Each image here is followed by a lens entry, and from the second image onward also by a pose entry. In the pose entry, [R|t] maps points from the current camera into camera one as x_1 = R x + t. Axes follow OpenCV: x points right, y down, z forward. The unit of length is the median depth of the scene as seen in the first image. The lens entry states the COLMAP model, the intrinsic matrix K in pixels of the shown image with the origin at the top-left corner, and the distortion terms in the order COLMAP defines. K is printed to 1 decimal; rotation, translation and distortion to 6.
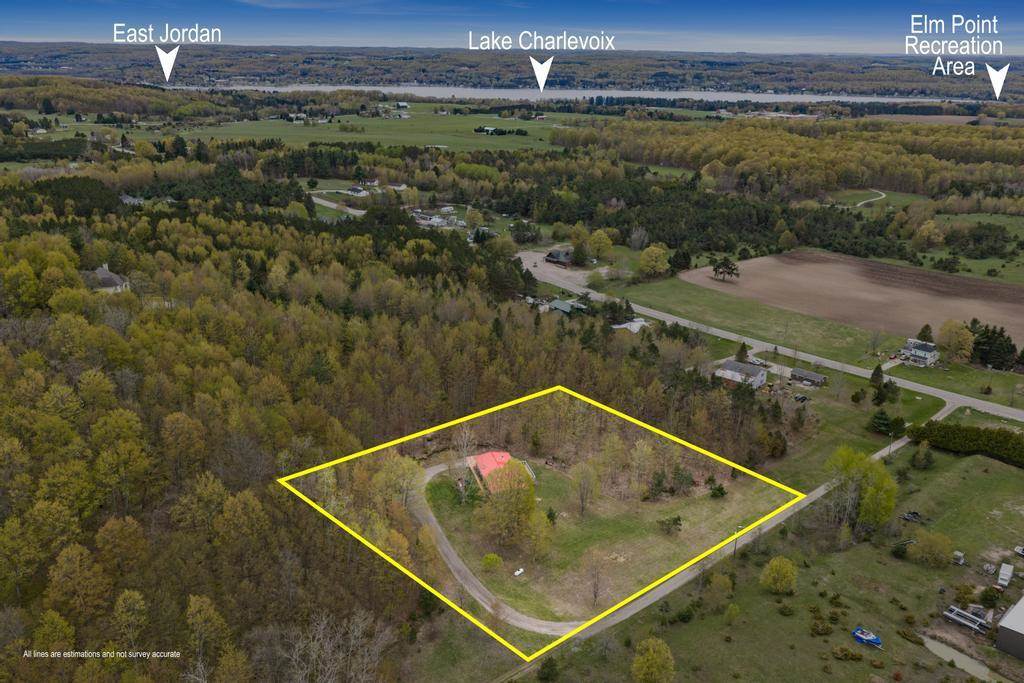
lens RADIAL K [[845.1, 0, 511.1], [0, 845.1, 355.0], [0, 0, 1]] dist [0.005857, -0.012069]
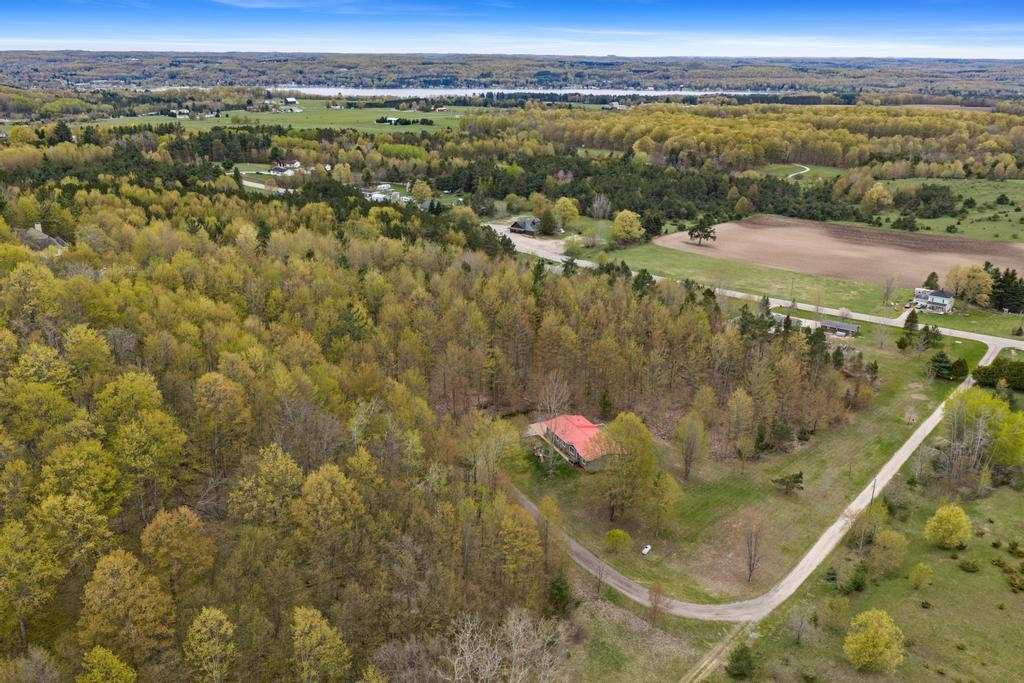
lens RADIAL K [[845.1, 0, 511.1], [0, 845.1, 355.0], [0, 0, 1]] dist [0.005857, -0.012069]
pose [[0.989630, -0.053228, 0.133411, -0.074548], [0.054136, 0.998528, -0.003191, 0.022330], [-0.133045, 0.010381, 0.991056, 0.071610]]
